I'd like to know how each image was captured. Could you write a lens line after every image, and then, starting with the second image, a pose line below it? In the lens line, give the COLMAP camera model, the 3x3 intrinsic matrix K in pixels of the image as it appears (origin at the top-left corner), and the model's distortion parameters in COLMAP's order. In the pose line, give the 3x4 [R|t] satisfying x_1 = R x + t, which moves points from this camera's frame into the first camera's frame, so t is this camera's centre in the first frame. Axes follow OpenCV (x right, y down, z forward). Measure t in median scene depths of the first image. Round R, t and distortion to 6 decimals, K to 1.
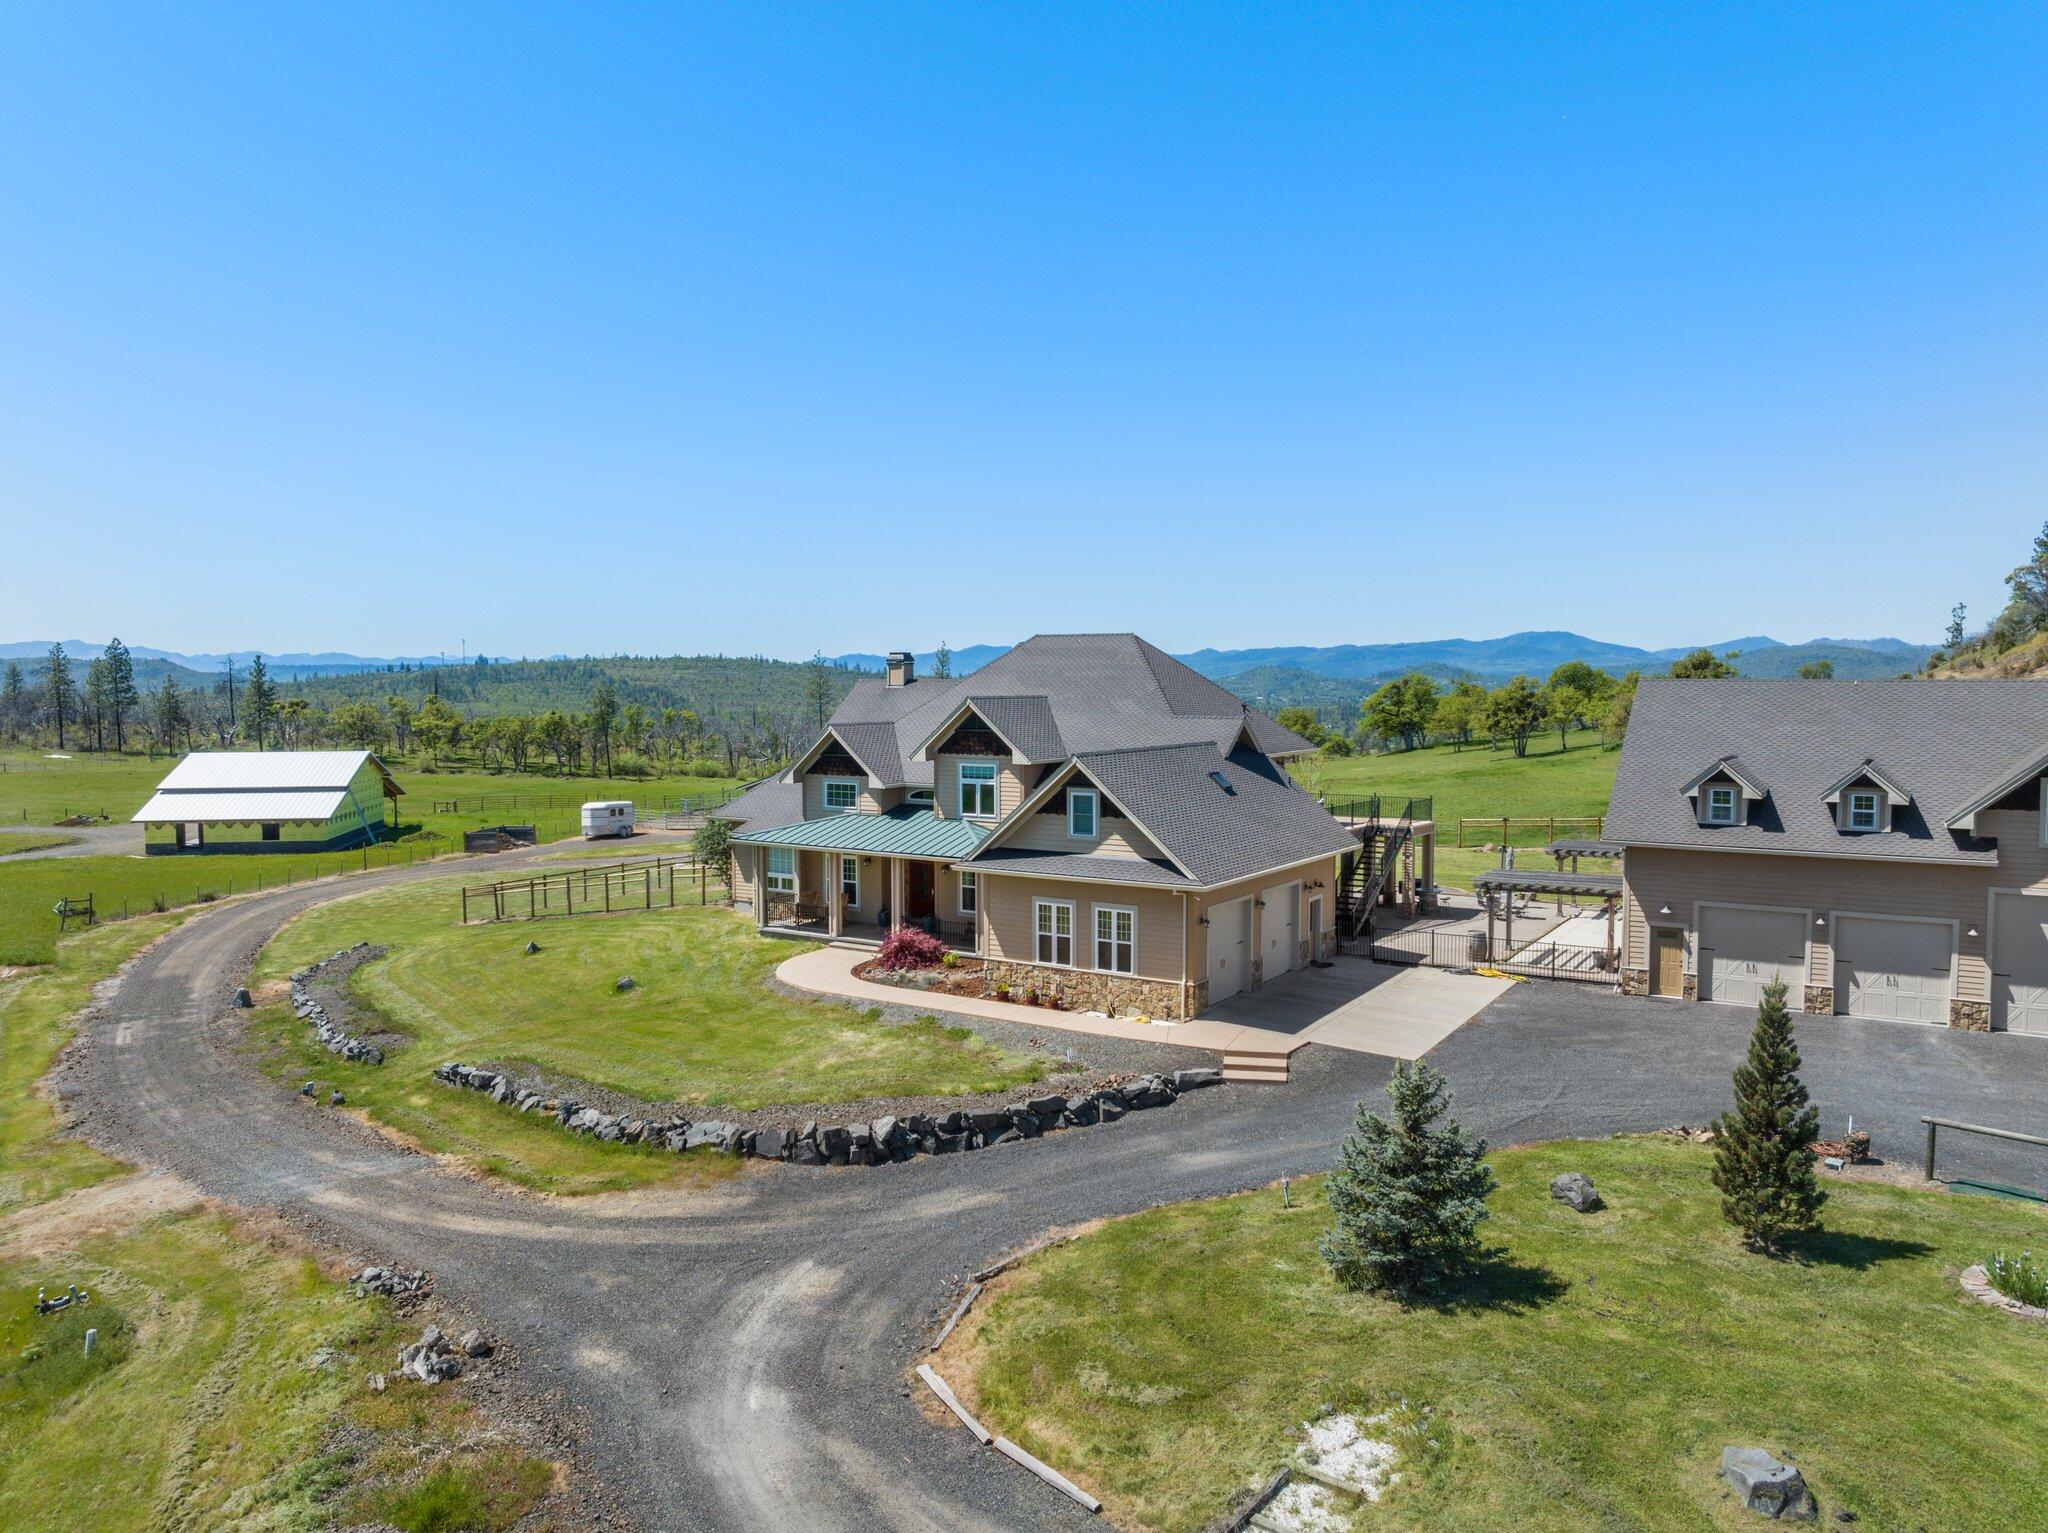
lens RADIAL K [[1449.1, 0, 1012.4], [0, 1449.1, 748.6], [0, 0, 1]] dist [-0.036369, -0.009745]
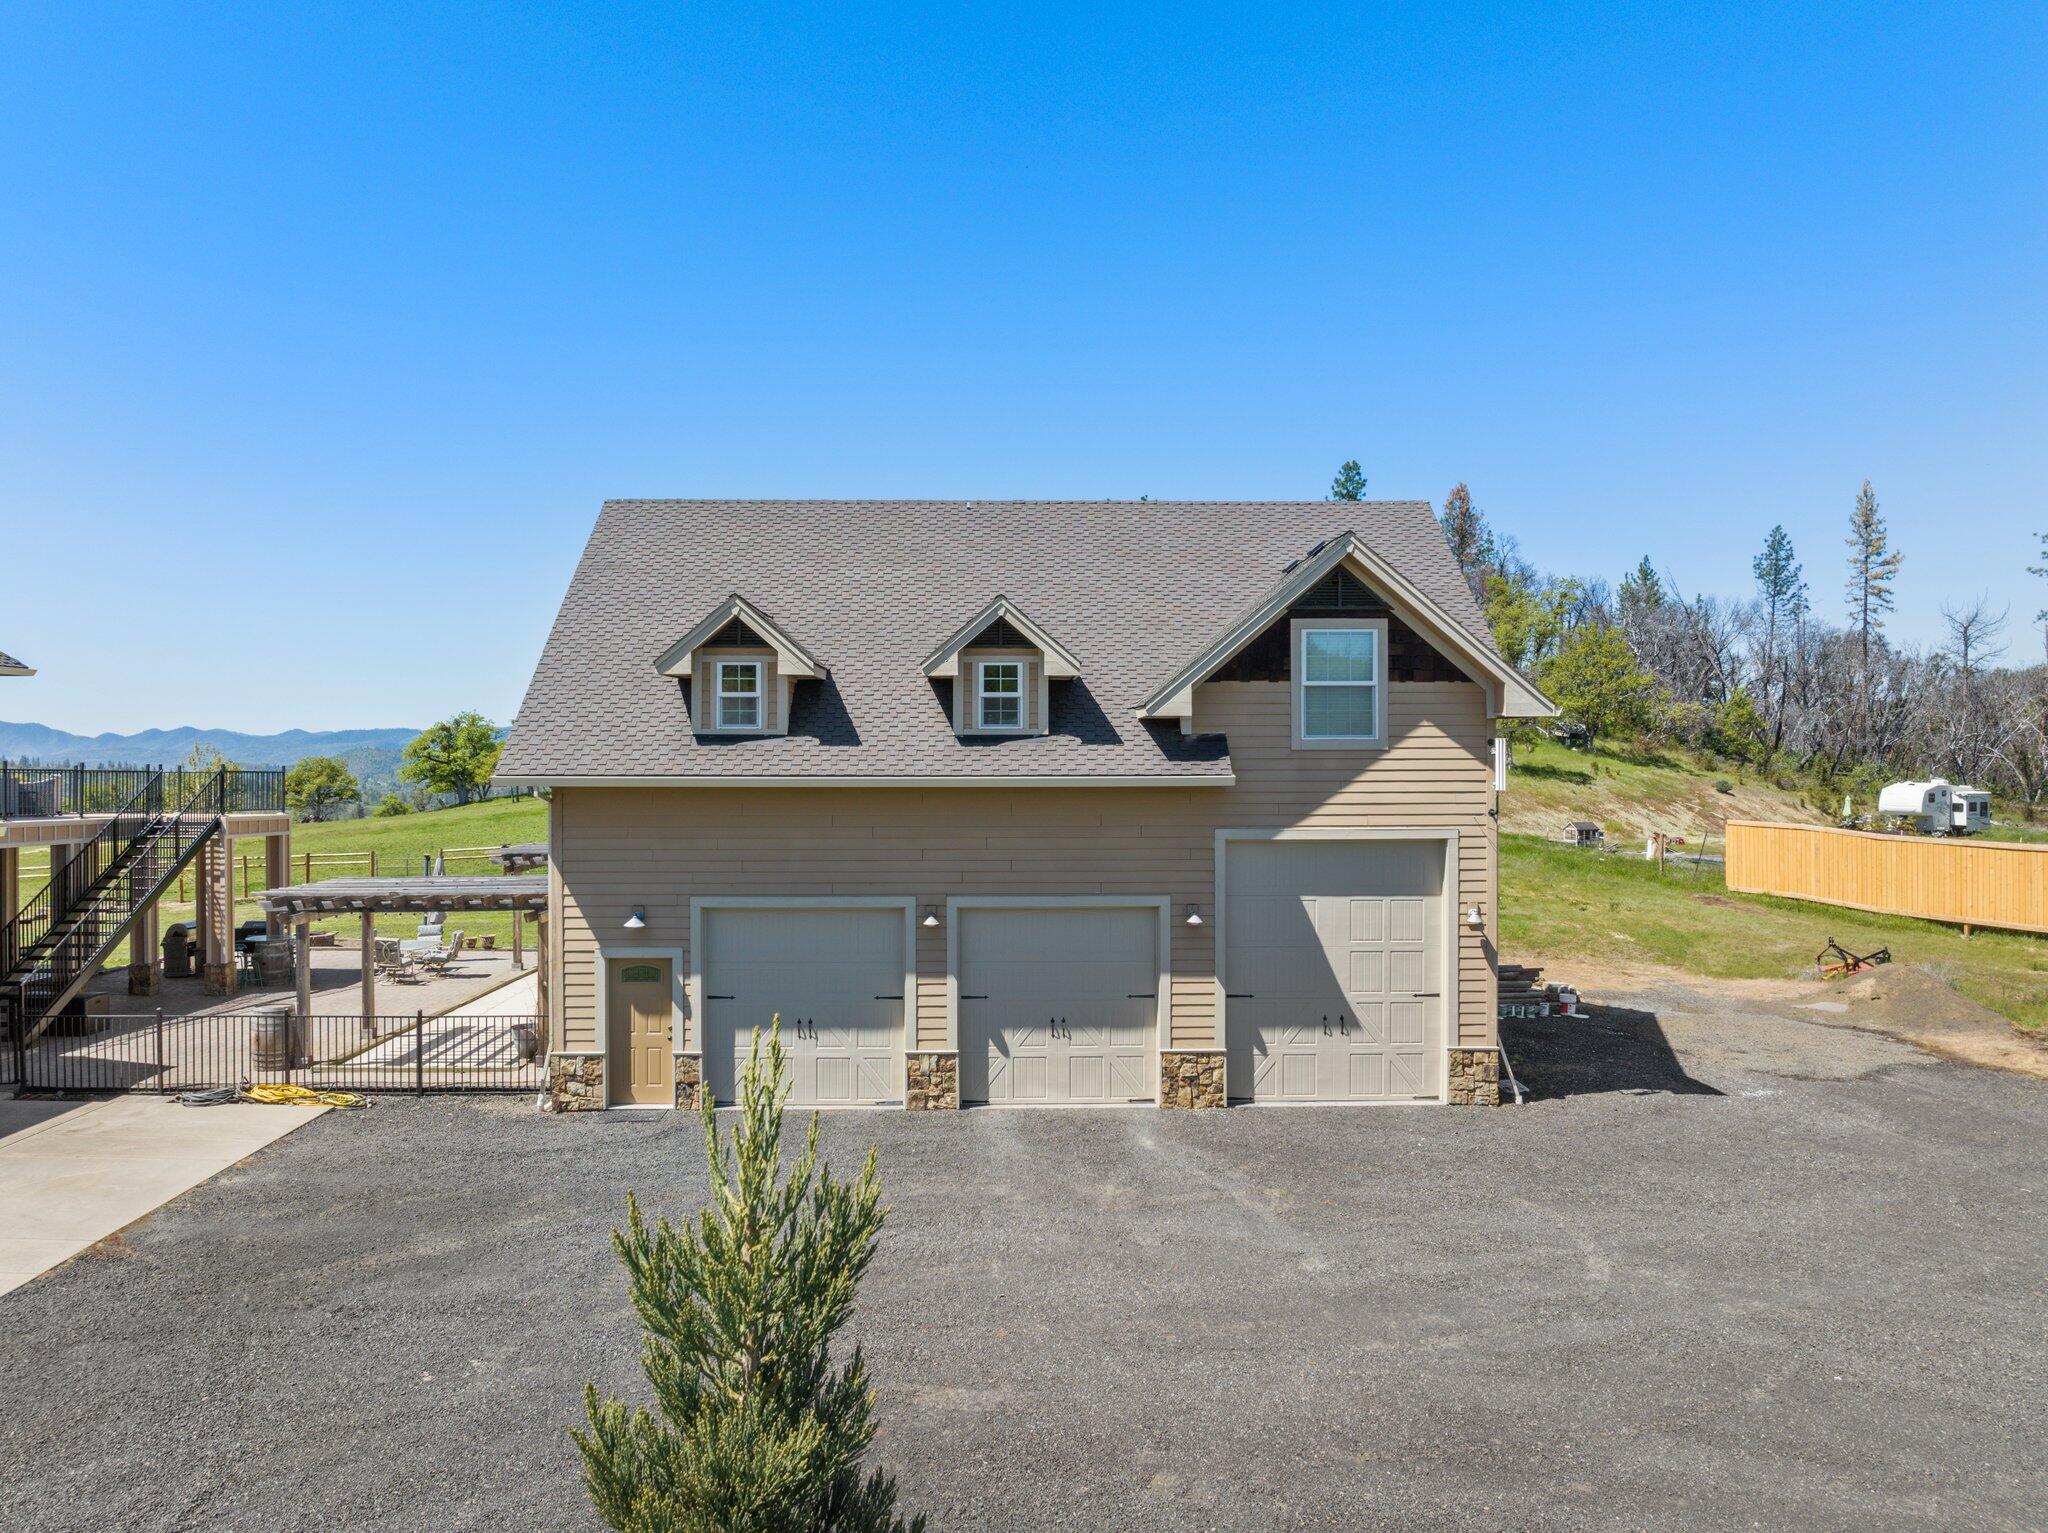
lens RADIAL K [[1445.9, 0, 1024.4], [0, 1445.9, 754.7], [0, 0, 1]] dist [-0.042467, 0.001555]
pose [[0.823002, 0.003235, 0.568029, 0.290632], [0.027578, 0.998577, -0.045644, 0.082361], [-0.567369, 0.053230, 0.821742, 0.535811]]
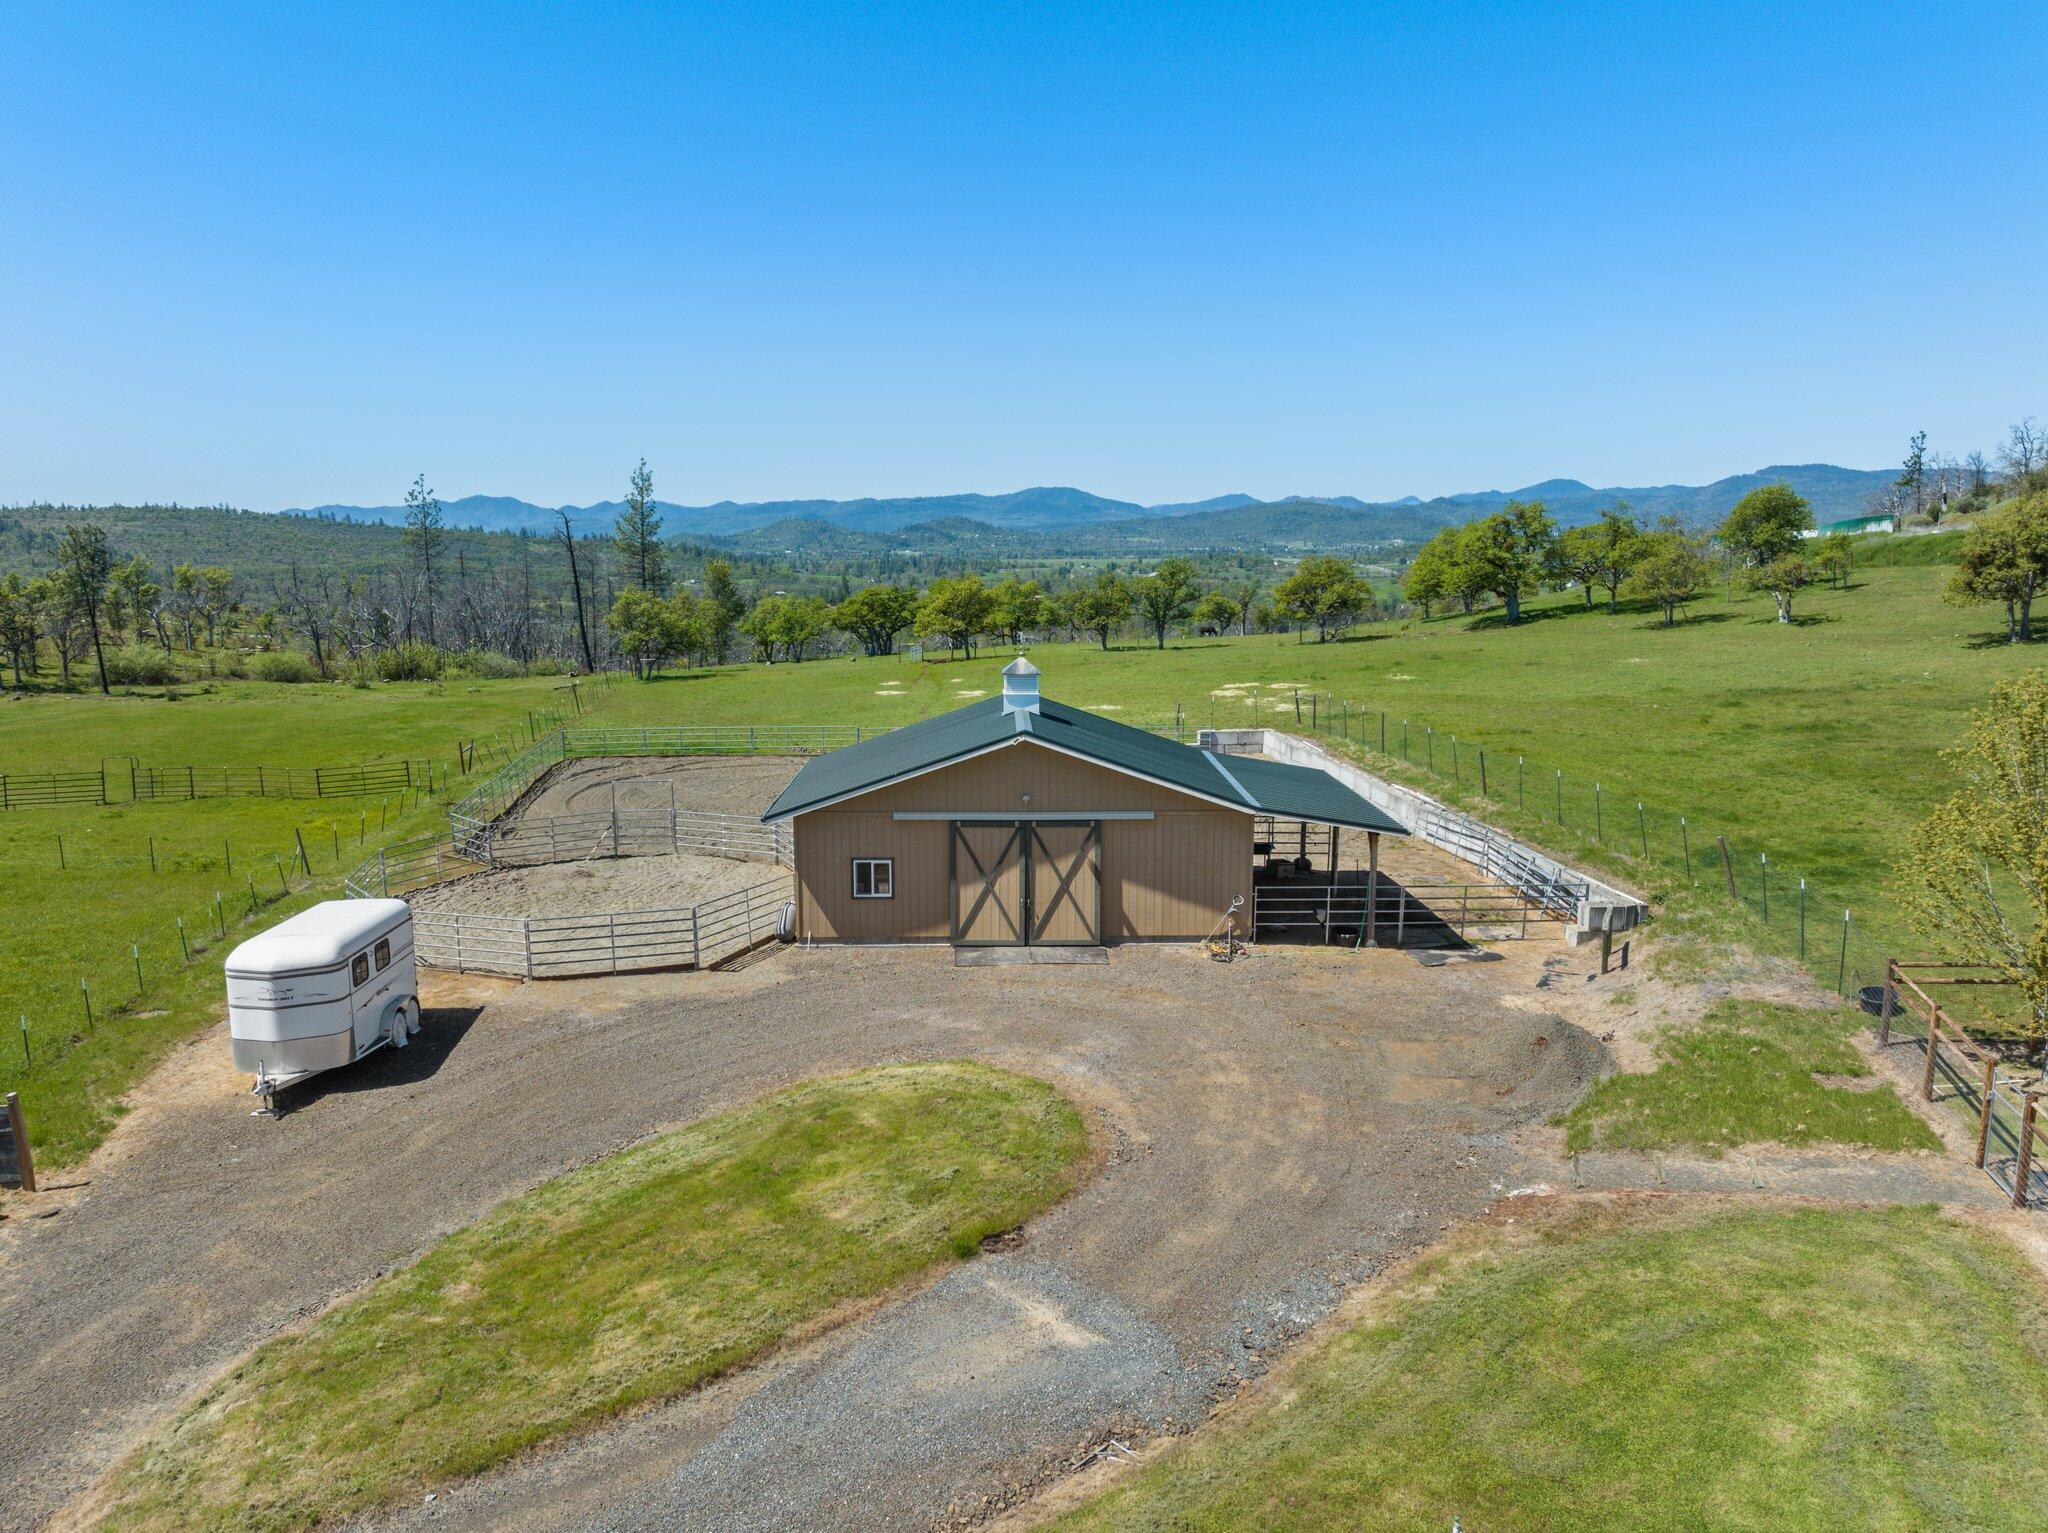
lens RADIAL K [[1440.5, 0, 1017.2], [0, 1440.5, 734.3], [0, 0, 1]] dist [-0.047061, 0.013675]
pose [[0.943765, -0.043247, 0.327775, -0.656283], [0.013231, 0.995554, 0.093259, -0.046952], [-0.330351, -0.083678, 0.940142, 1.940400]]
